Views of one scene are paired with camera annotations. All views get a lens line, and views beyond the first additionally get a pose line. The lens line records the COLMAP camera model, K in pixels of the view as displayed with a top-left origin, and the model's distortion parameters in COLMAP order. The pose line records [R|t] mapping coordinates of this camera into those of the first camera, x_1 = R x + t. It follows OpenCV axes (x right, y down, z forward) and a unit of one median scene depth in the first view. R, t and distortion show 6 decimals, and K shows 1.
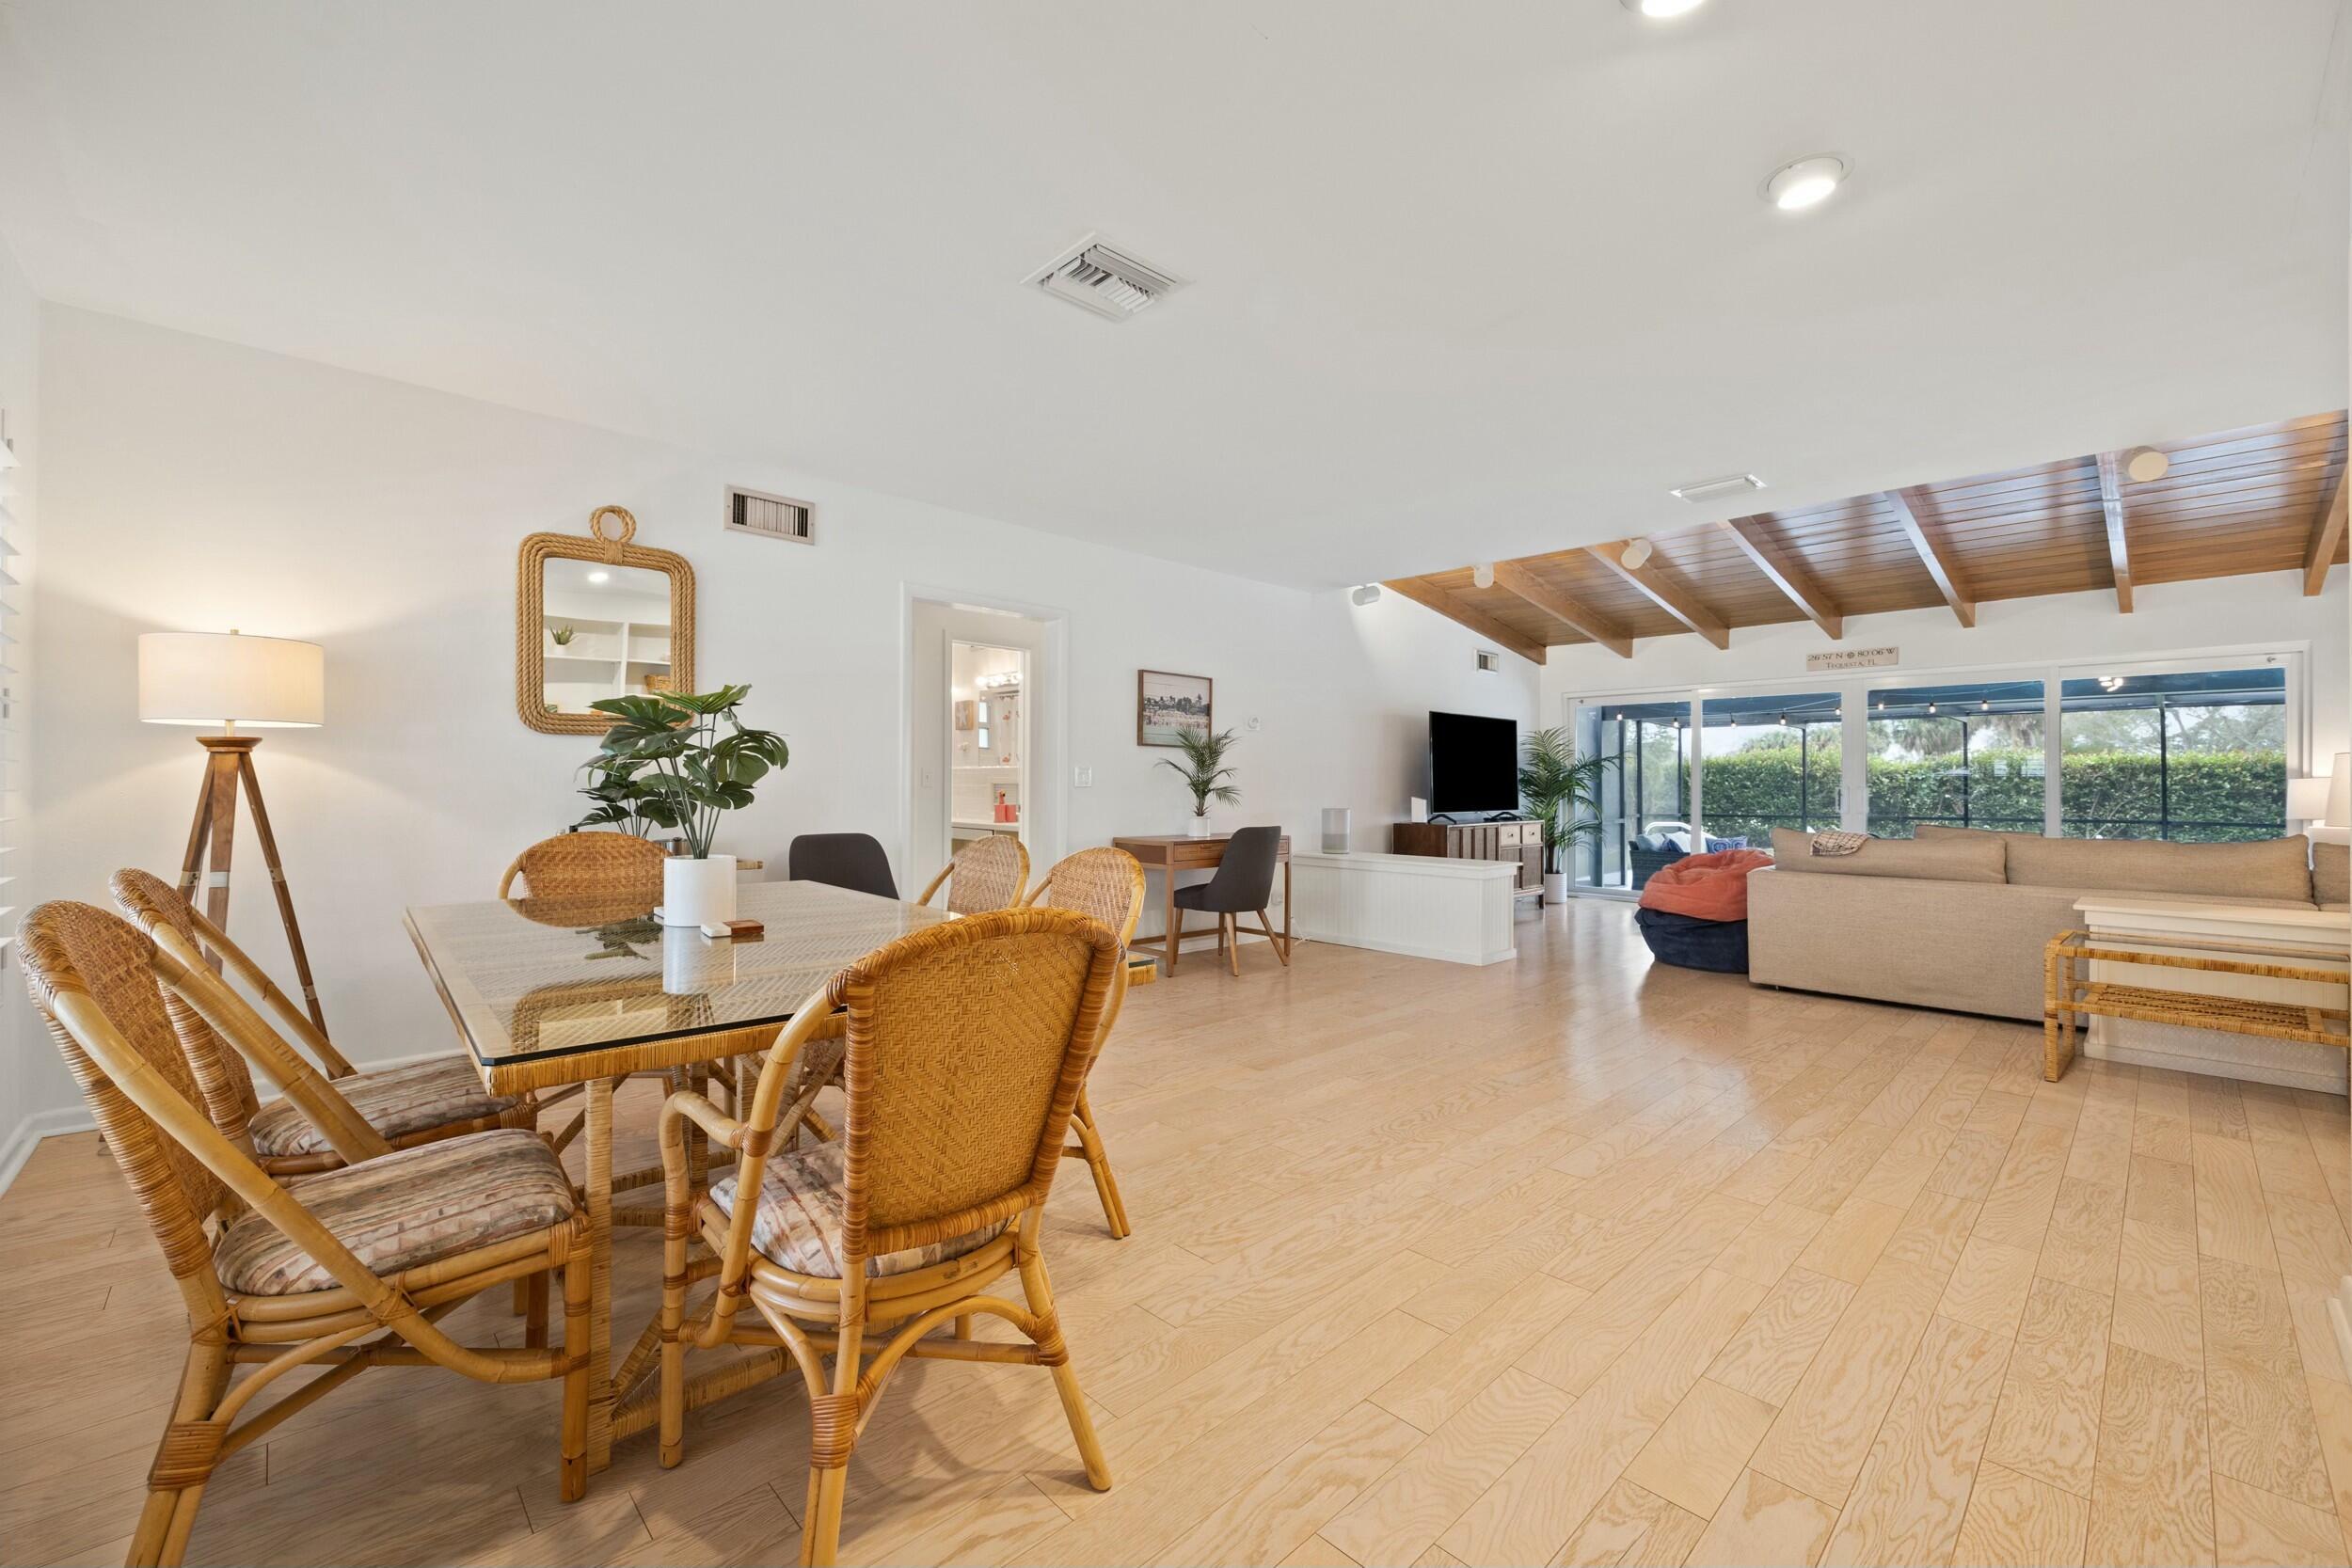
lens RADIAL K [[936.8, 0, 1176.0], [0, 936.8, 784.0], [0, 0, 1]] dist [-0.002795, -0.000181]
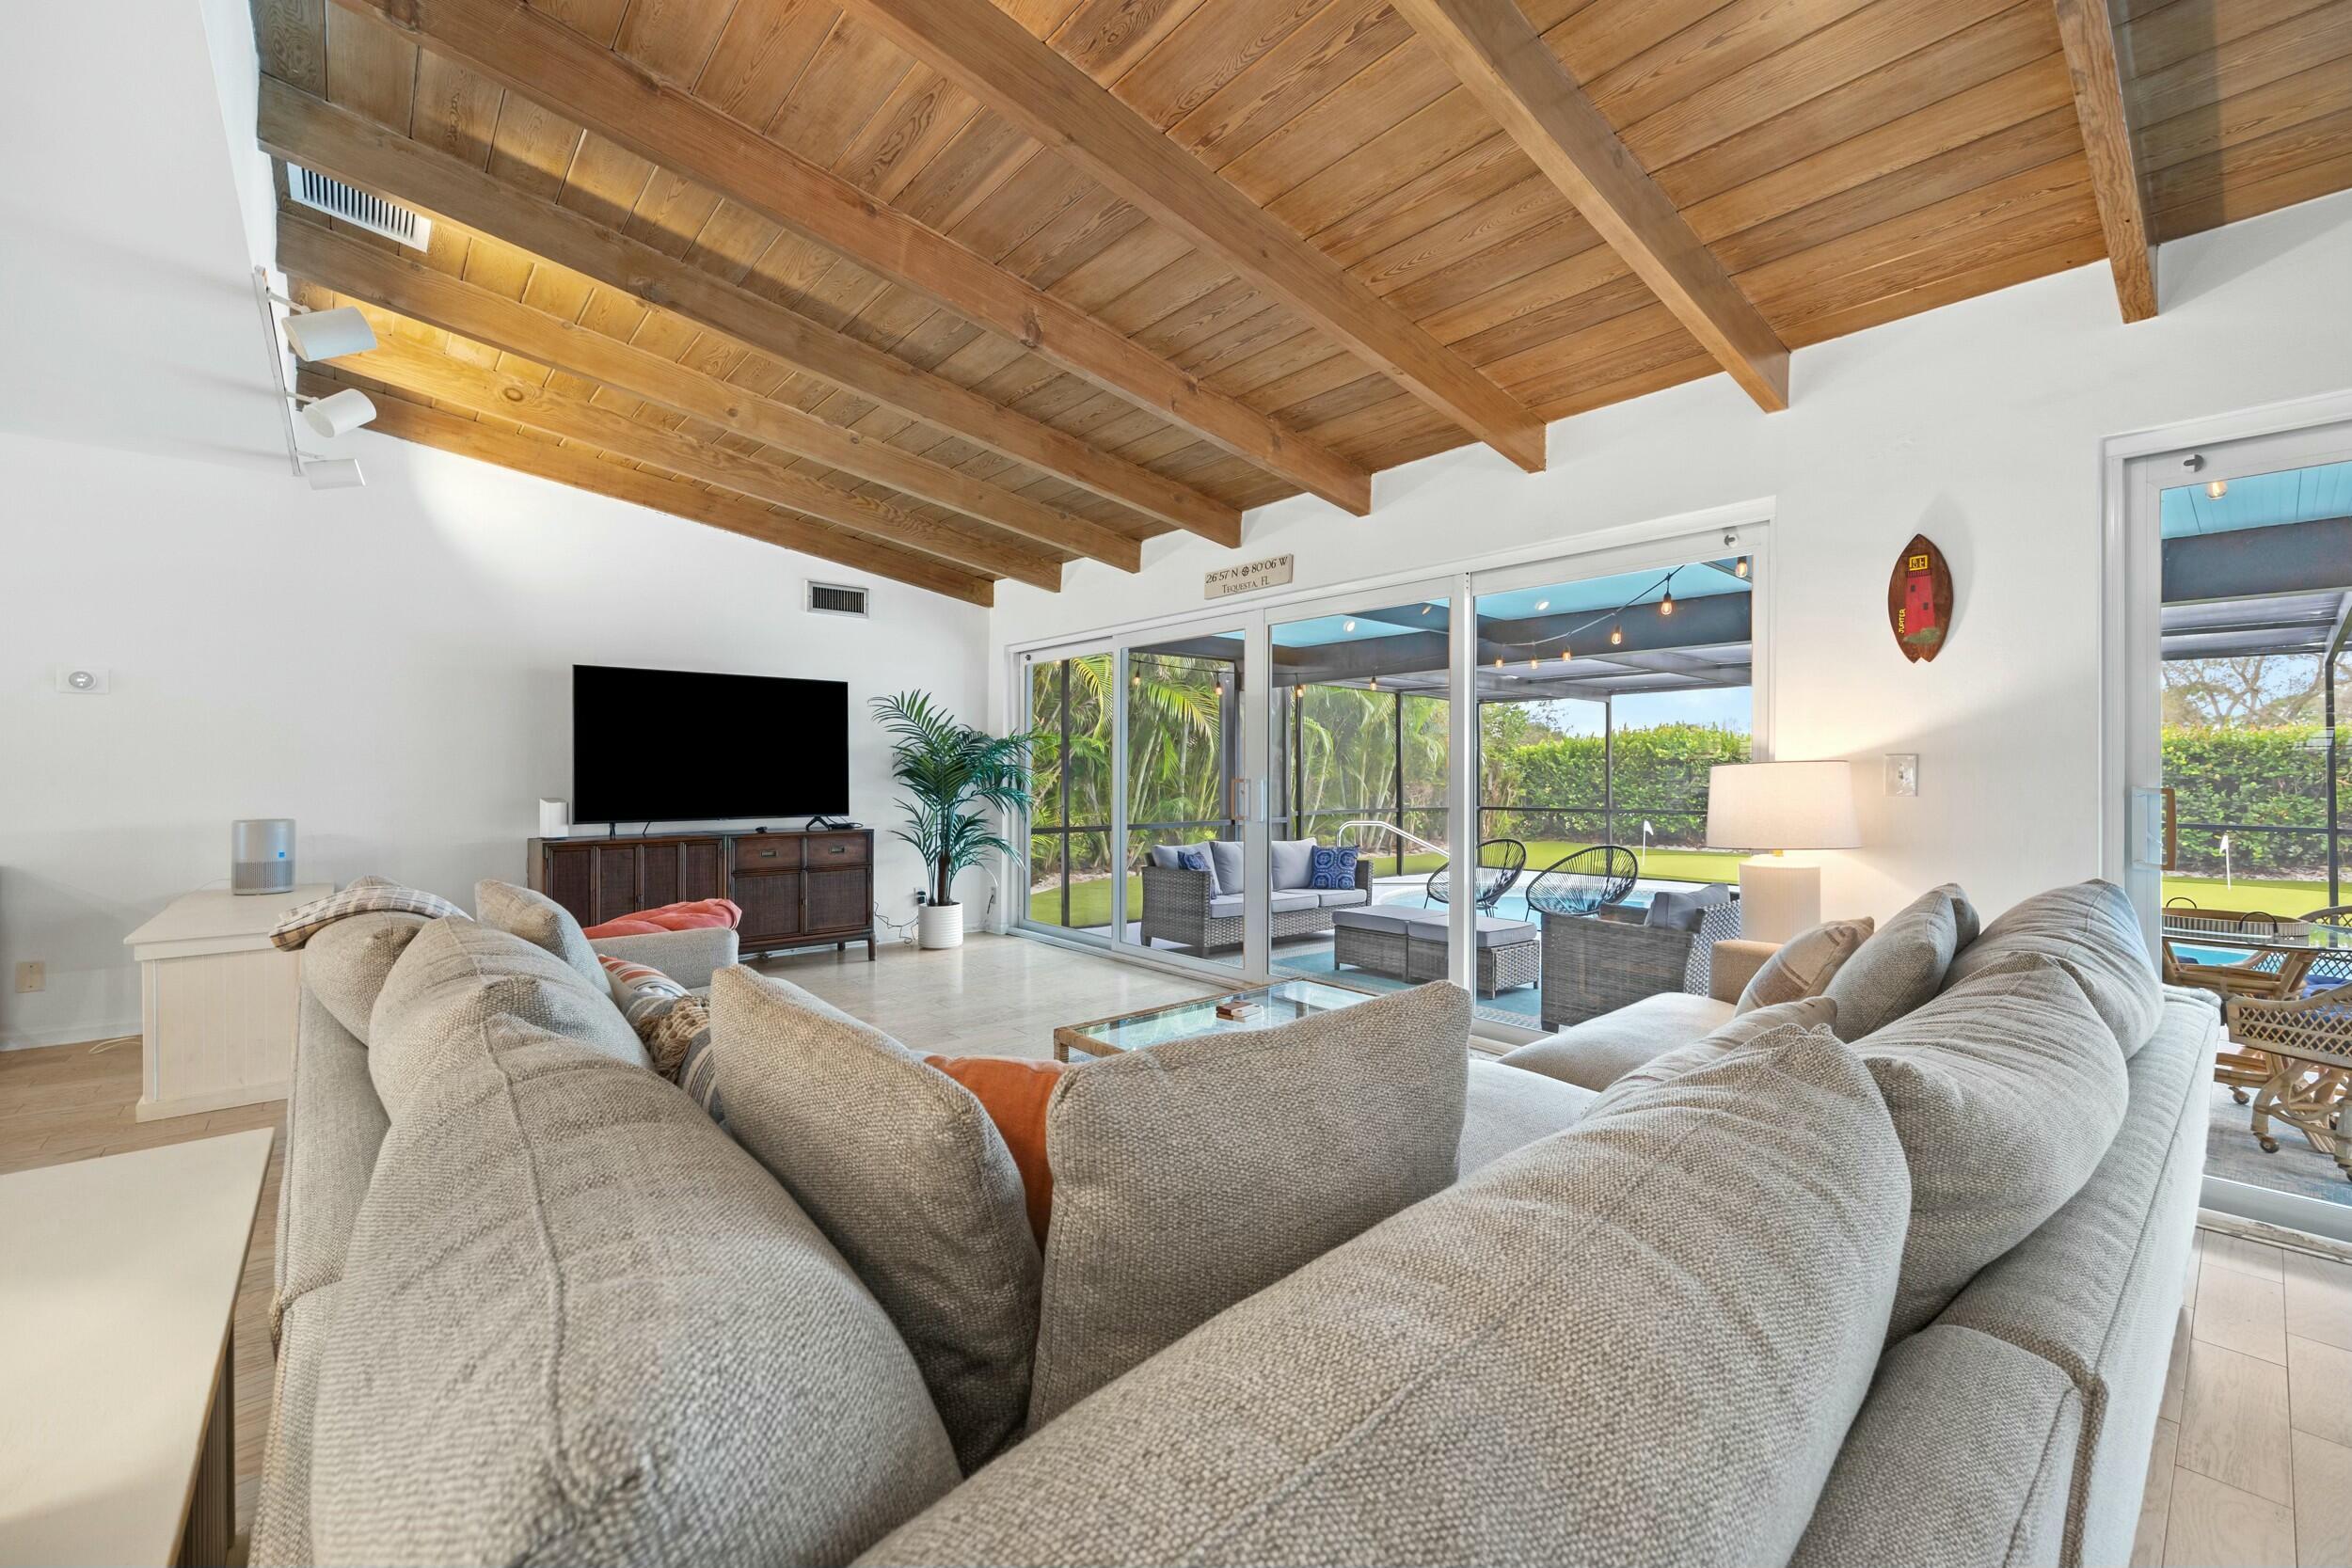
lens RADIAL K [[957.7, 0, 1176.0], [0, 957.7, 784.0], [0, 0, 1]] dist [-0.000342, -0.000048]
pose [[0.998527, -0.006029, -0.053929, 0.646572], [0.006742, 0.999892, 0.013051, -0.002521], [0.053845, -0.013395, 0.998459, 0.318993]]
